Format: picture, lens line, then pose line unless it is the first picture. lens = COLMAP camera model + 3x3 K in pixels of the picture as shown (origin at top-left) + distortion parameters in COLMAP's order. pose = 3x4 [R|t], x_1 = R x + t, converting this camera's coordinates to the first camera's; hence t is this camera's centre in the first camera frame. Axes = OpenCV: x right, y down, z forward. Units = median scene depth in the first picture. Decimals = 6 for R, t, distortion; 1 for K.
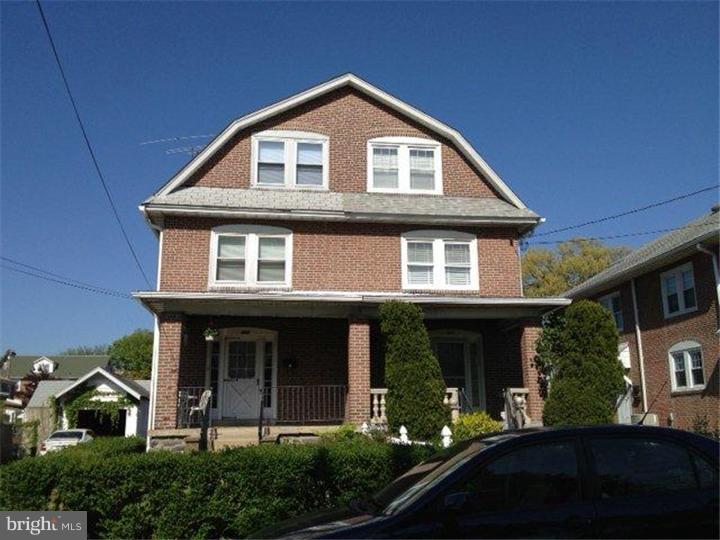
lens RADIAL K [[627.1, 0, 361.8], [0, 627.1, 267.8], [0, 0, 1]] dist [0.065231, -0.020067]
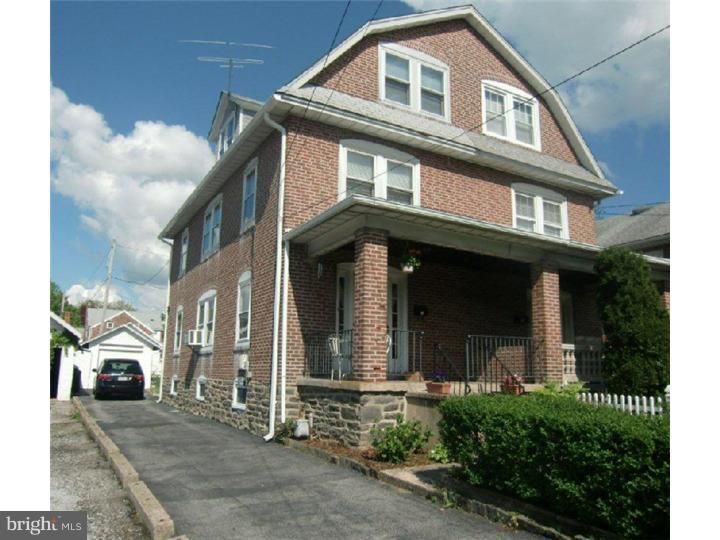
lens RADIAL K [[516.9, 0, 330.4], [0, 516.9, 269.2], [0, 0, 1]] dist [-0.037501, 0.014725]
pose [[0.942144, 0.099059, 0.320237, -0.432759], [-0.112431, 0.993382, 0.023492, 0.086474], [-0.315791, -0.058137, 0.947046, 0.339396]]
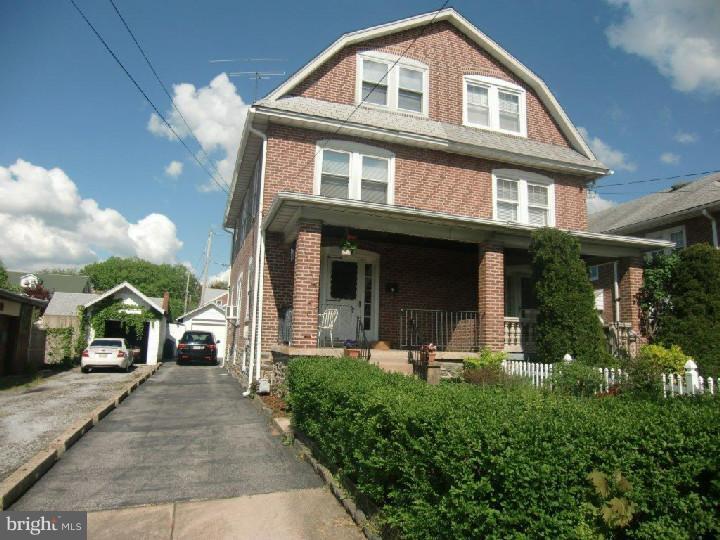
lens RADIAL K [[483.9, 0, 359.4], [0, 483.9, 260.7], [0, 0, 1]] dist [-0.046754, 0.006275]
pose [[0.983059, 0.073026, 0.168113, -0.273356], [-0.084421, 0.994521, 0.061654, 0.063339], [-0.162689, -0.074802, 0.983838, 0.246177]]
